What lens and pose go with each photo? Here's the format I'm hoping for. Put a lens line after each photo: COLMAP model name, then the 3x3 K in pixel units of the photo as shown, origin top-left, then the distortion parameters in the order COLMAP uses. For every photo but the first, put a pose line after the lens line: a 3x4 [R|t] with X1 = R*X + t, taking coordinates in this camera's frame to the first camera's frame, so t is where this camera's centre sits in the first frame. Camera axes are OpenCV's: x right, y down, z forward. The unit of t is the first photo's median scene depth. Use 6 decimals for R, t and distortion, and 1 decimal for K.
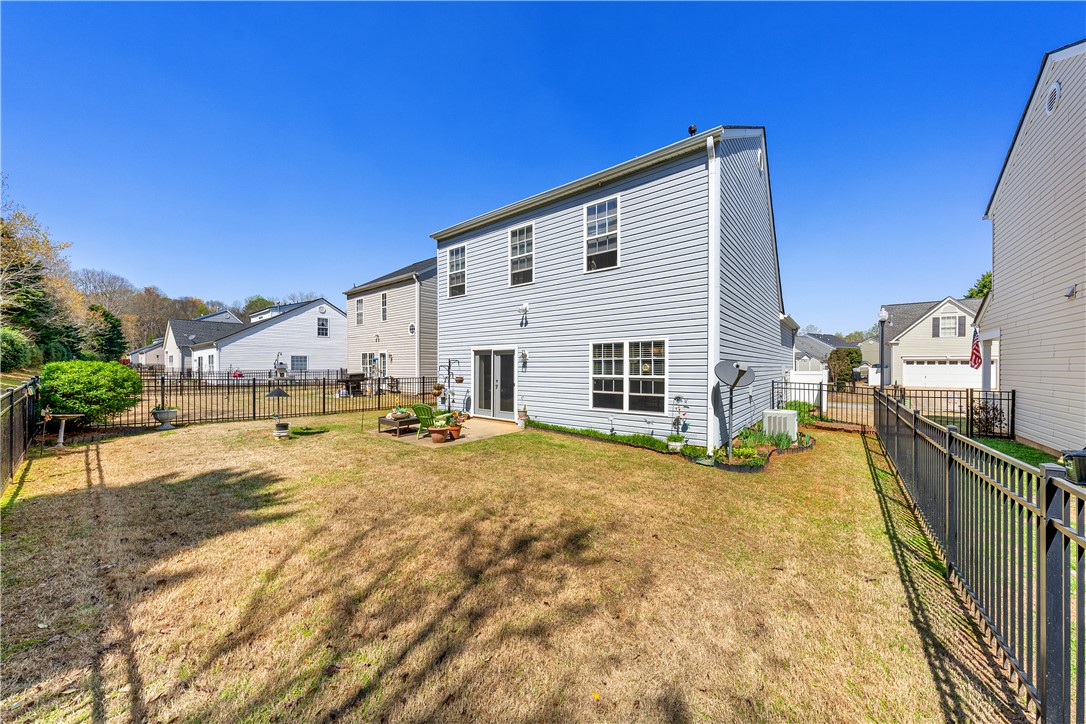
lens RADIAL K [[368.2, 0, 542.9], [0, 368.2, 363.5], [0, 0, 1]] dist [-0.000880, 0.000201]
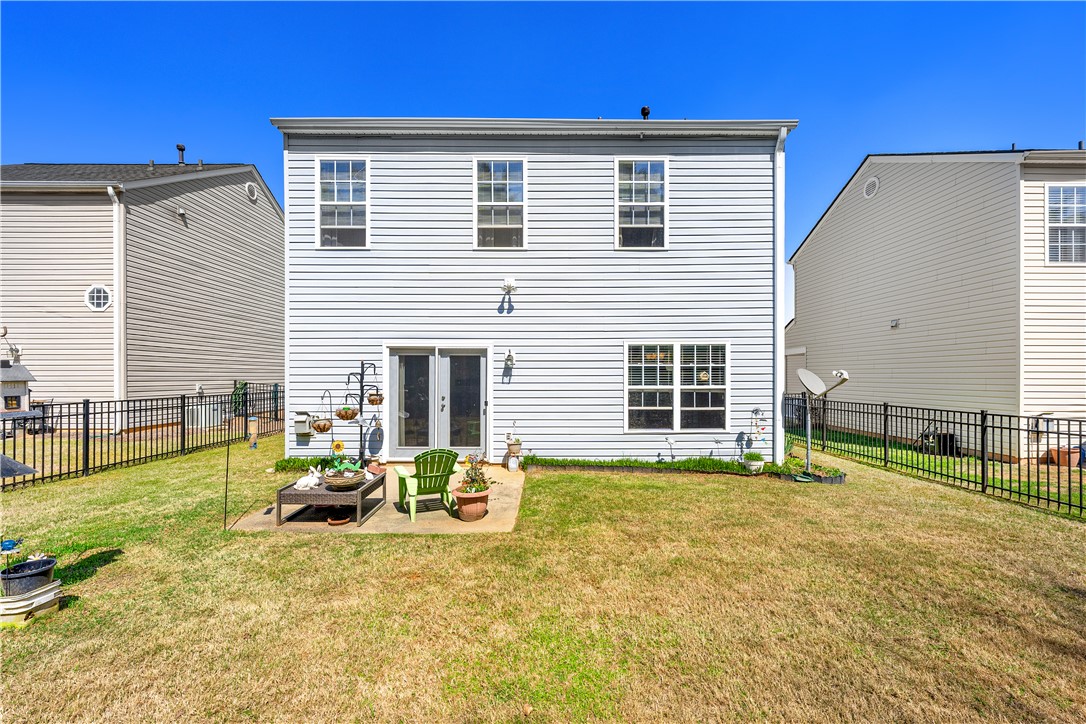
lens RADIAL K [[426.0, 0, 542.6], [0, 426.0, 373.6], [0, 0, 1]] dist [0.001556, 0.000103]
pose [[0.780671, 0.003933, 0.624930, -0.547966], [-0.005531, 0.999985, 0.000616, 0.005884], [-0.624918, -0.003937, 0.780681, 0.428893]]
